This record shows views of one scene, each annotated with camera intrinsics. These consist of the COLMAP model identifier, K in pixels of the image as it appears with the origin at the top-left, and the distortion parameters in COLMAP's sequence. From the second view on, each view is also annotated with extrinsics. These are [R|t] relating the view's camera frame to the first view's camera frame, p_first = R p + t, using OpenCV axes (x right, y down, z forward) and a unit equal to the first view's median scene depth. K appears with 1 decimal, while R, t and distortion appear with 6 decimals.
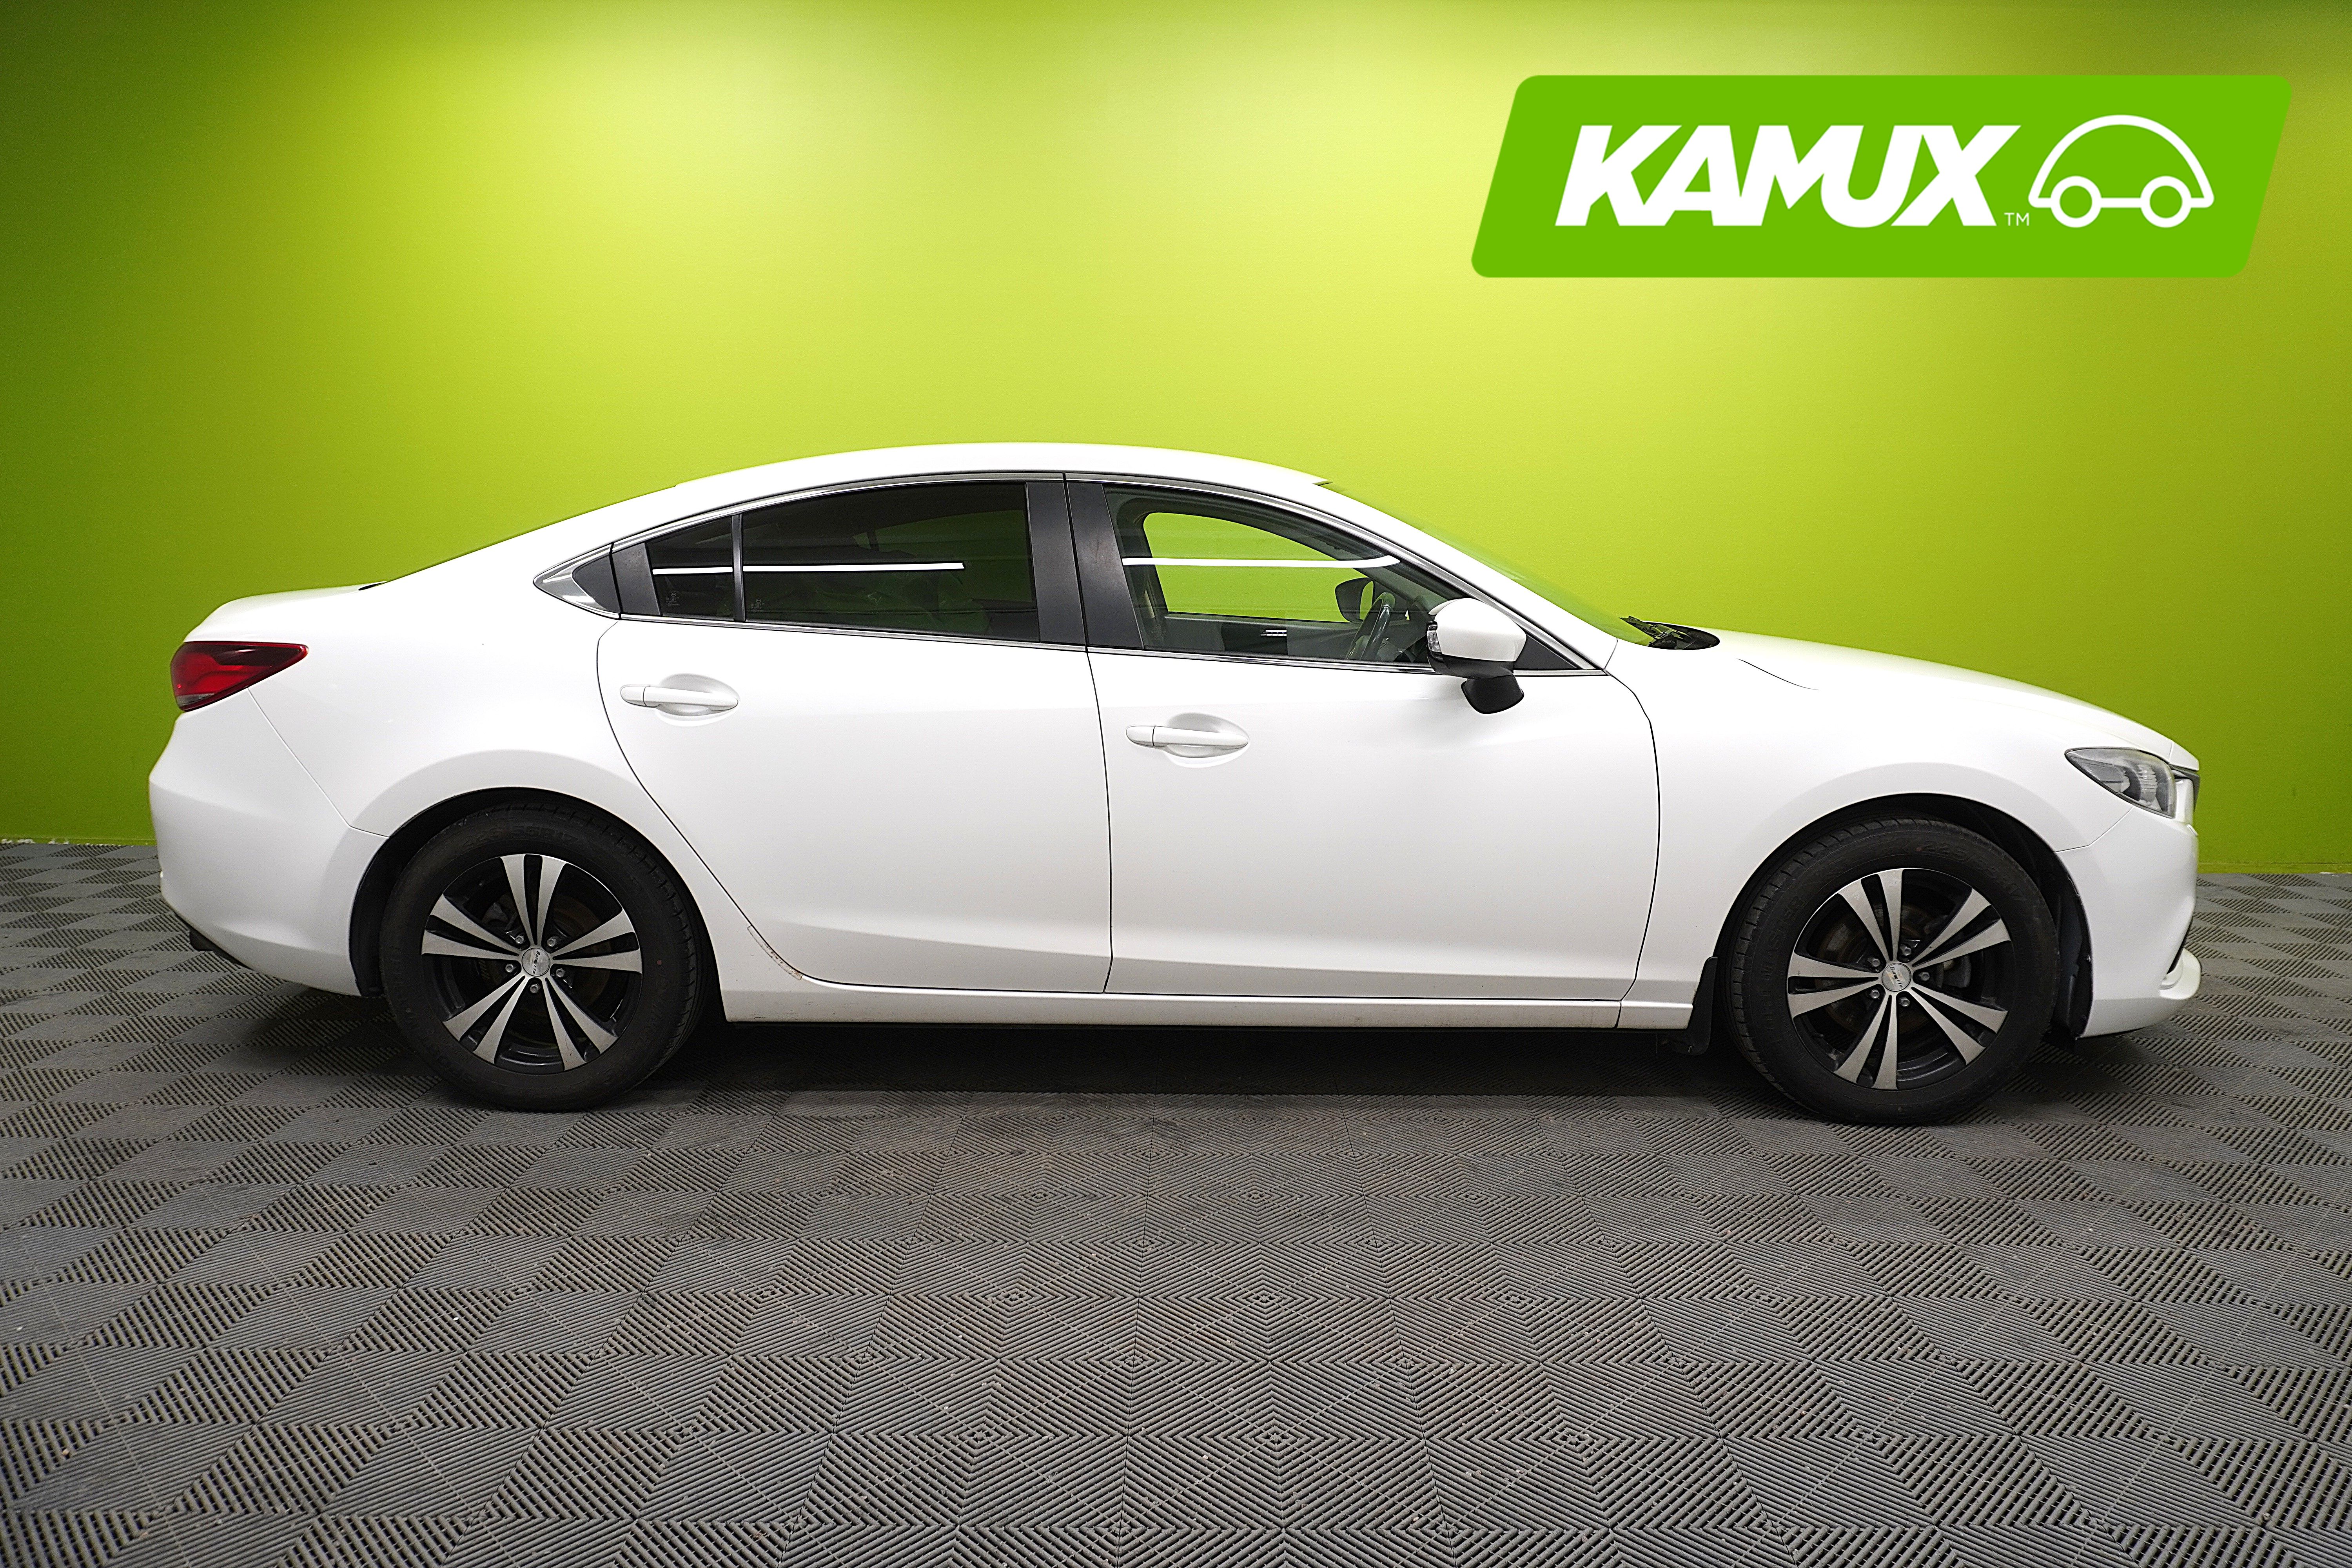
lens RADIAL K [[1568.1, 0, 1176.0], [0, 1568.1, 784.0], [0, 0, 1]] dist [-0.062358, -0.000168]
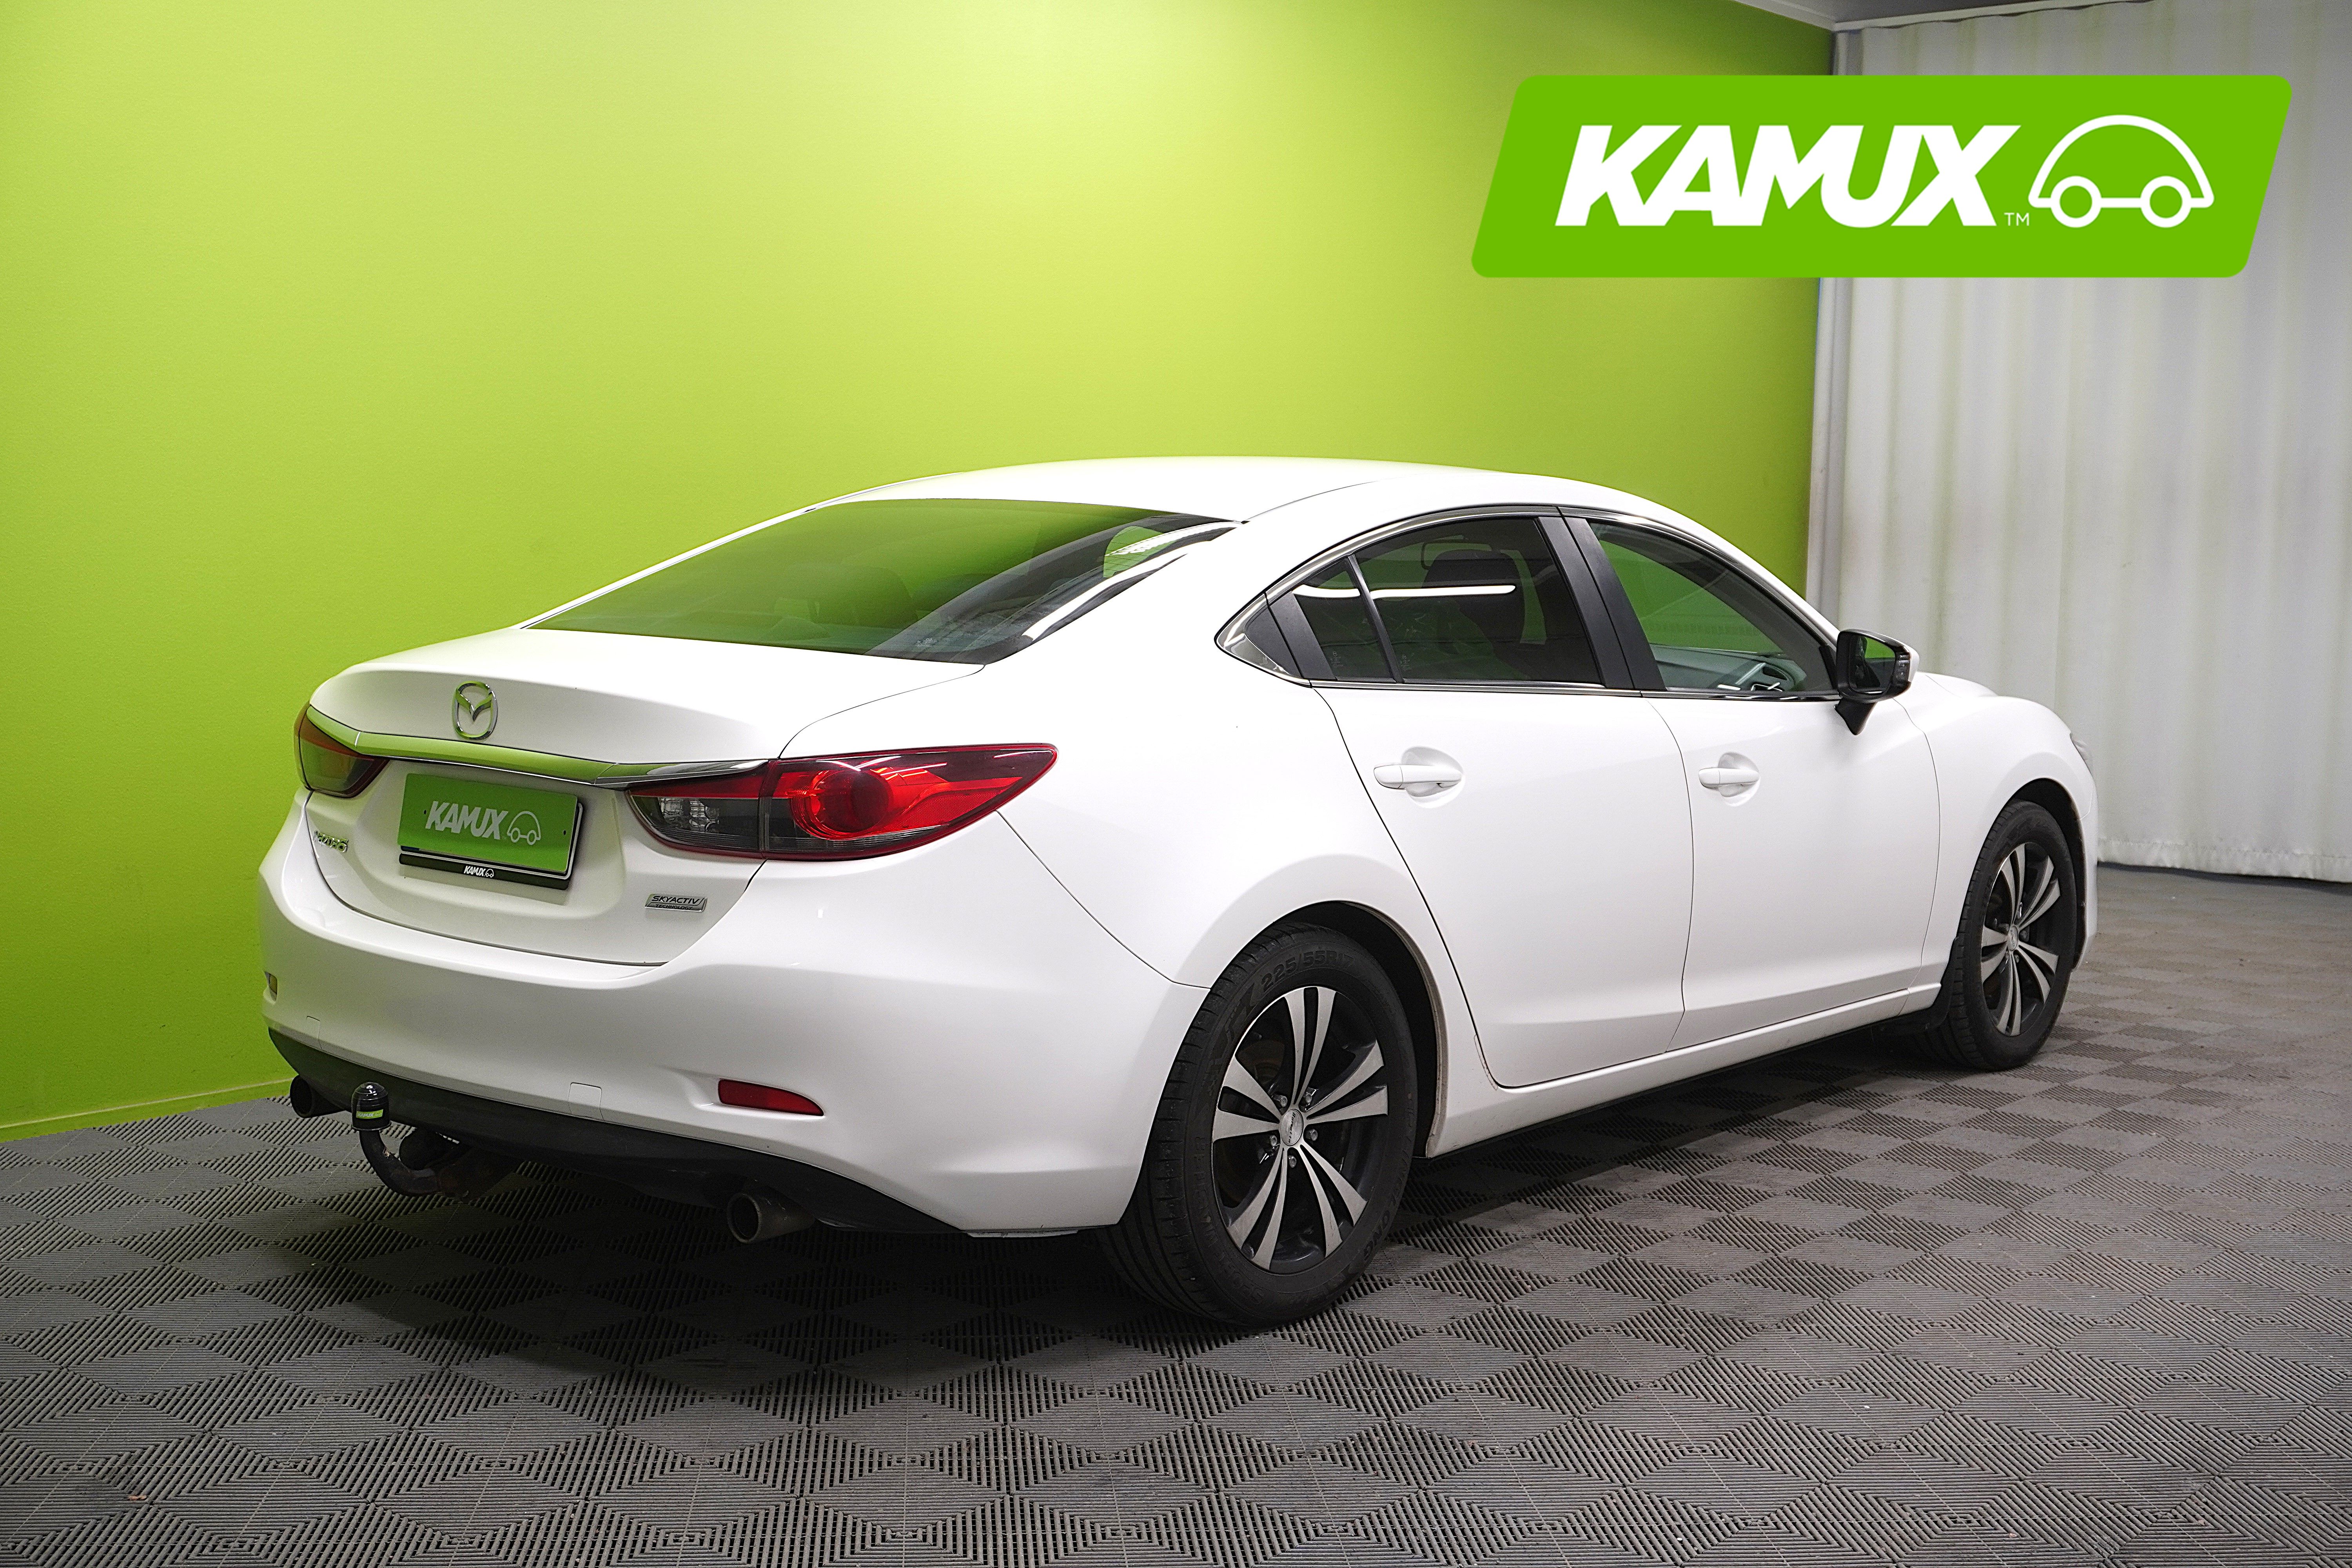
lens RADIAL K [[2817.8, 0, 1176.0], [0, 2817.8, 784.0], [0, 0, 1]] dist [-0.005101, -0.004286]
pose [[0.626222, -0.074897, 0.776039, -1.565929], [0.117958, 0.993018, 0.000653, -0.066331], [-0.770669, 0.091131, 0.630685, 0.133355]]
